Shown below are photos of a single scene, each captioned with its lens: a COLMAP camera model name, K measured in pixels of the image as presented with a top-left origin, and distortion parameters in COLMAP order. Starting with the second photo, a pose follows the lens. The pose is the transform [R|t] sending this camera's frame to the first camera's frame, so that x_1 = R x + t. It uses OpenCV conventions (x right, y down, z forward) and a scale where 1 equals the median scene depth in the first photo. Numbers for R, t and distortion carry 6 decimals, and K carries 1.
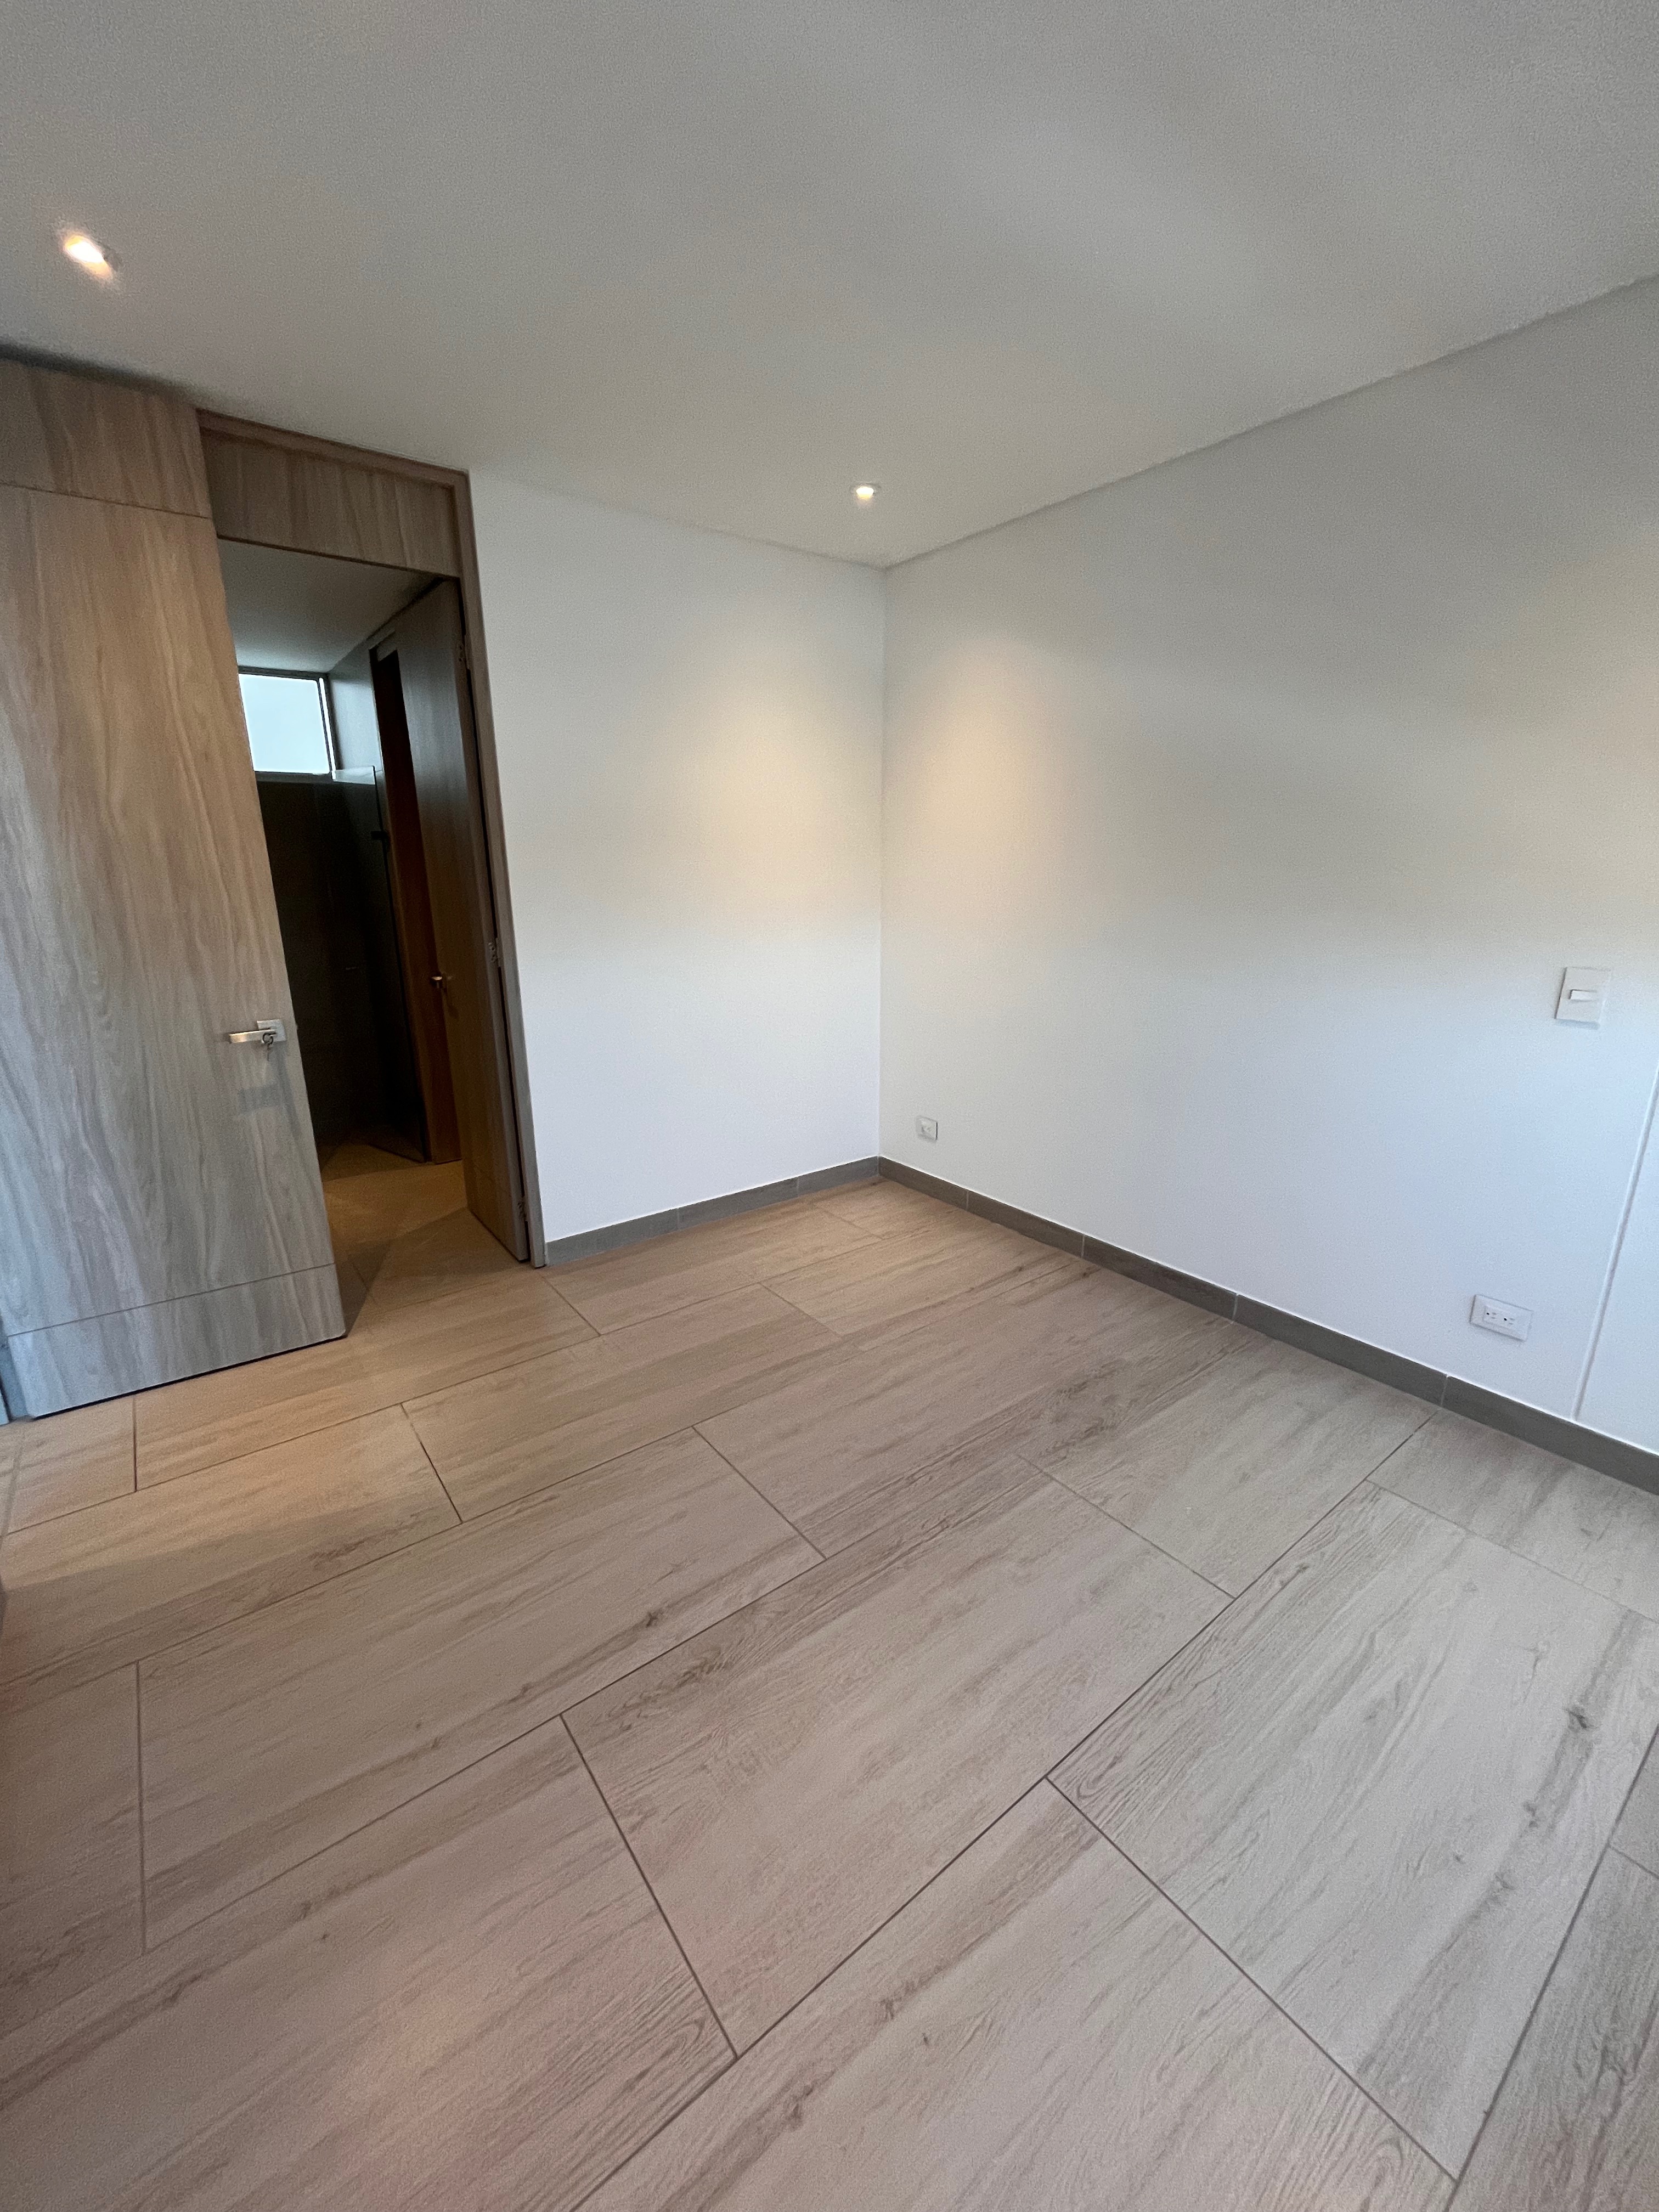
lens RADIAL K [[892.3, 0, 831.1], [0, 892.3, 1107.6], [0, 0, 1]] dist [0.001788, 0.000299]
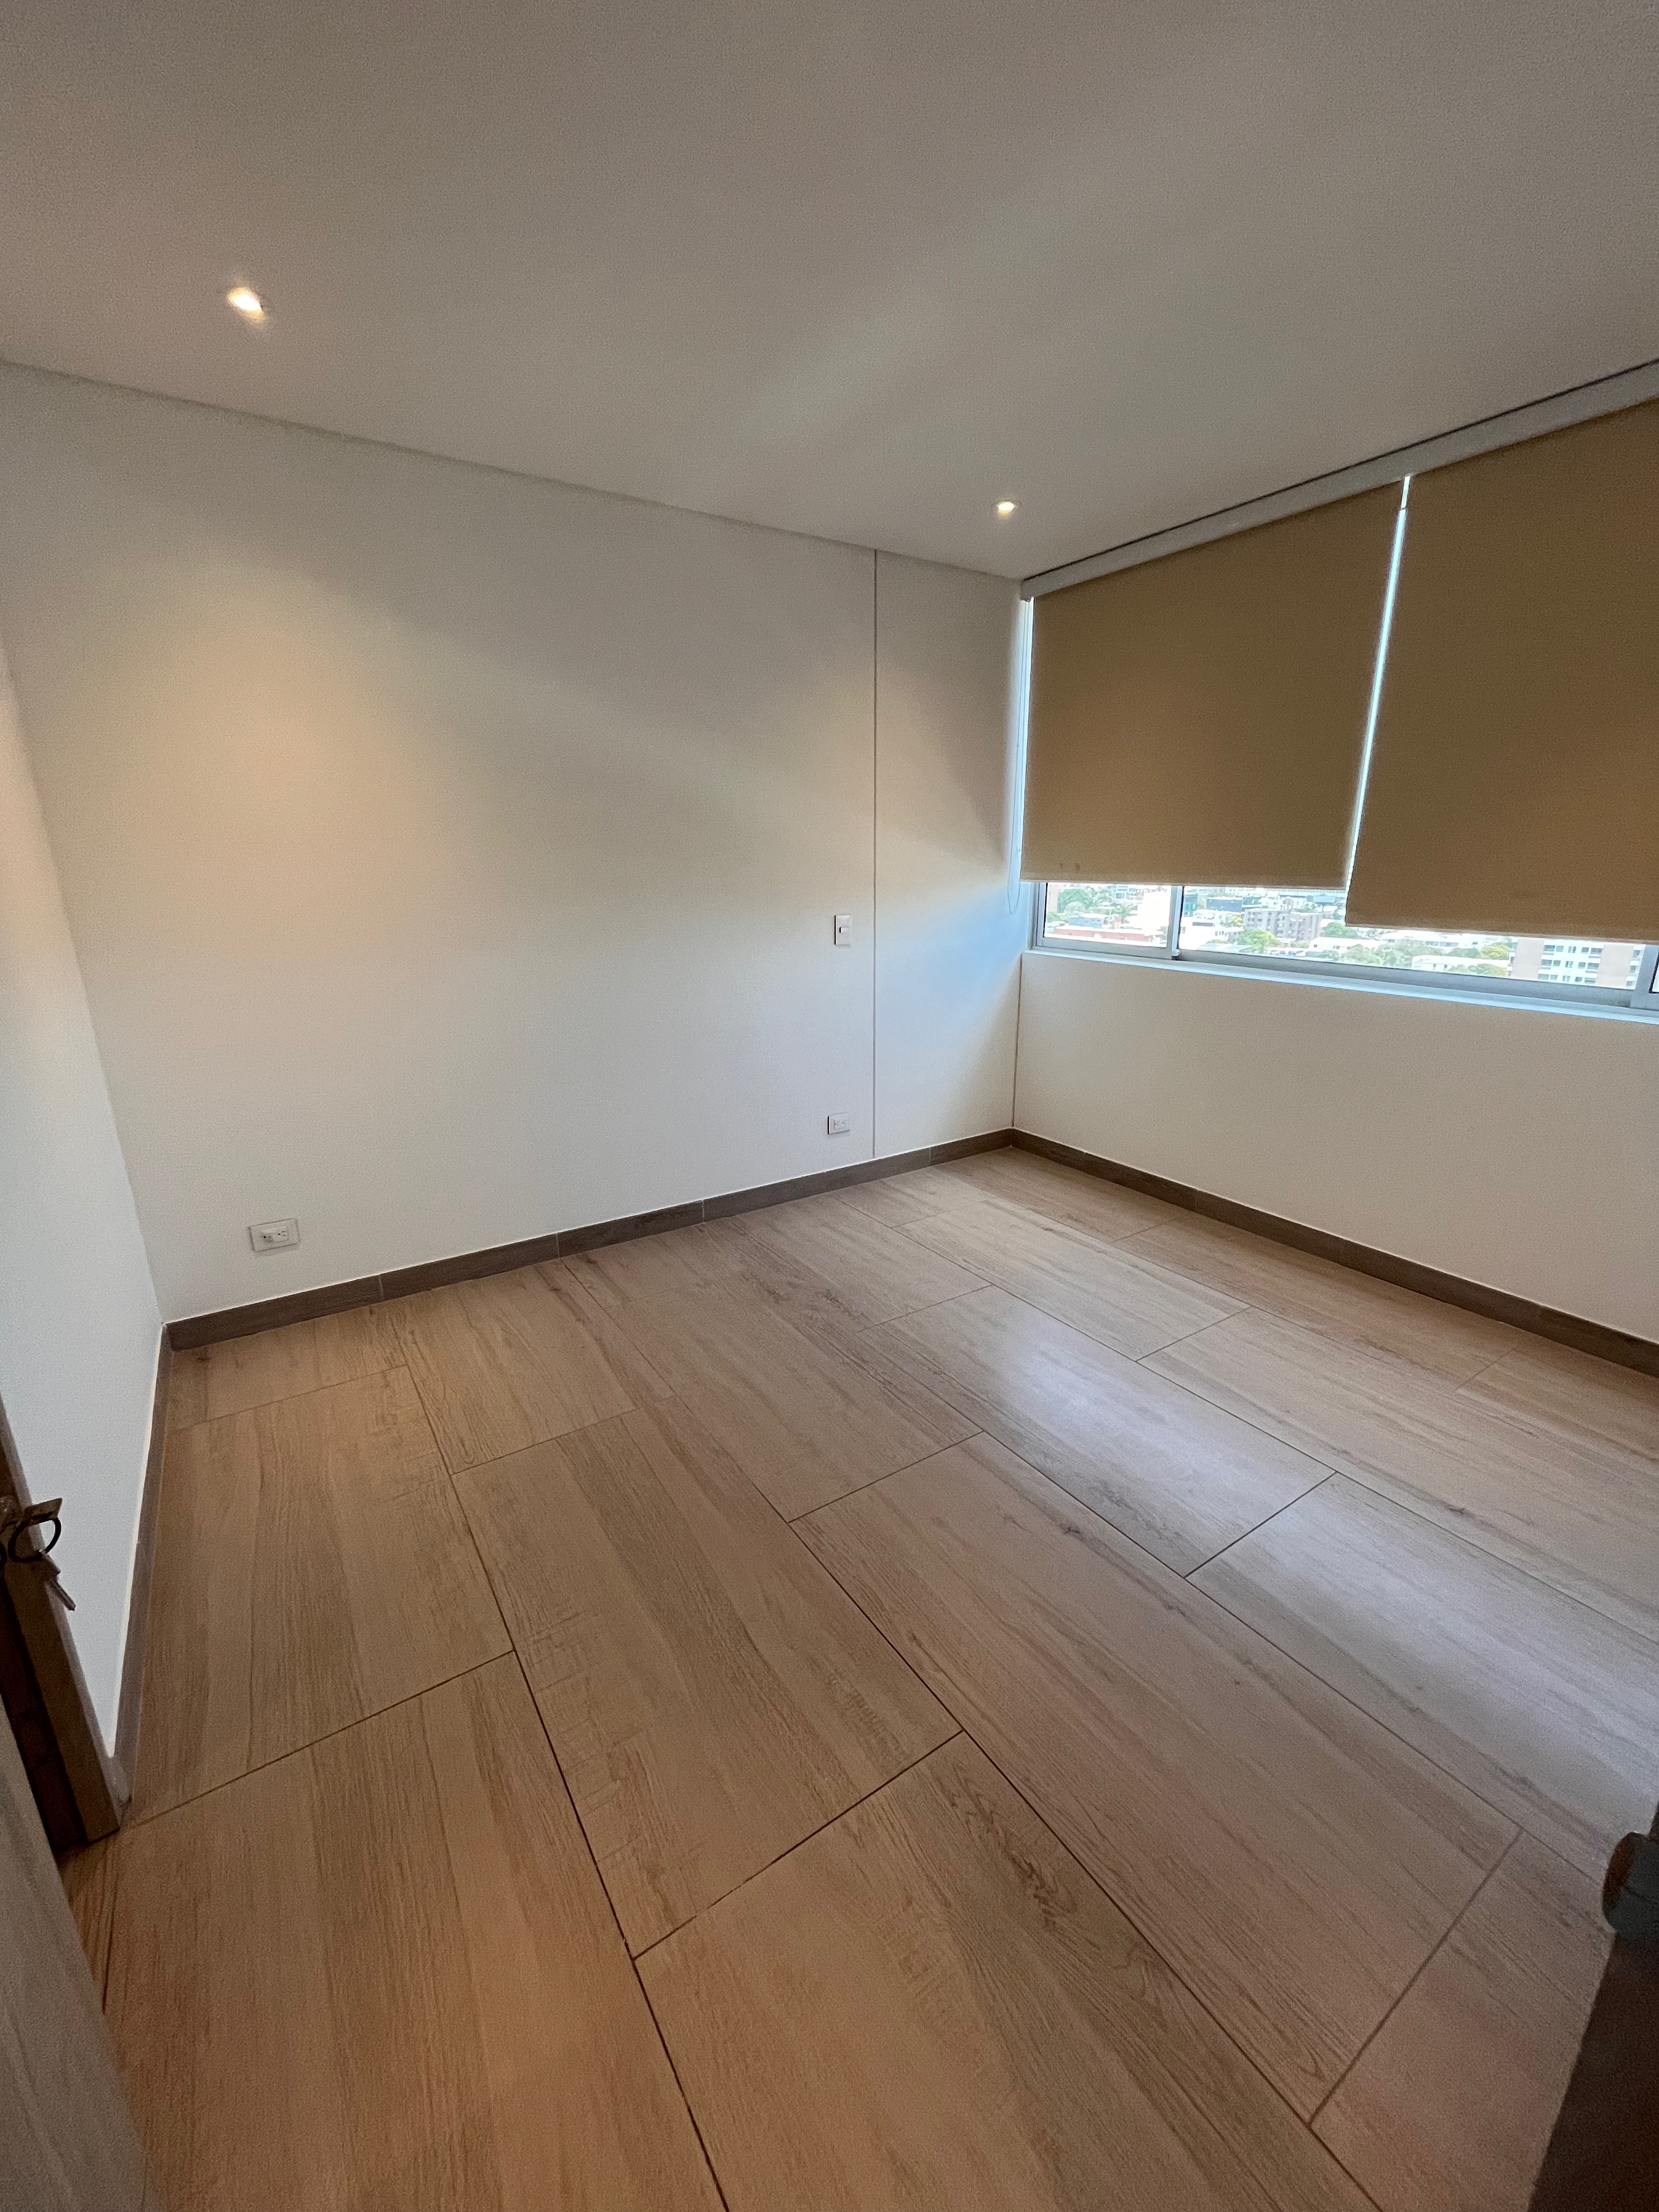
lens RADIAL K [[892.3, 0, 830.0], [0, 892.3, 1109.4], [0, 0, 1]] dist [0.001788, 0.000299]
pose [[0.069827, -0.264820, 0.961766, -0.872298], [0.275374, 0.931775, 0.236569, -0.195058], [-0.958798, 0.248327, 0.137987, 0.763888]]
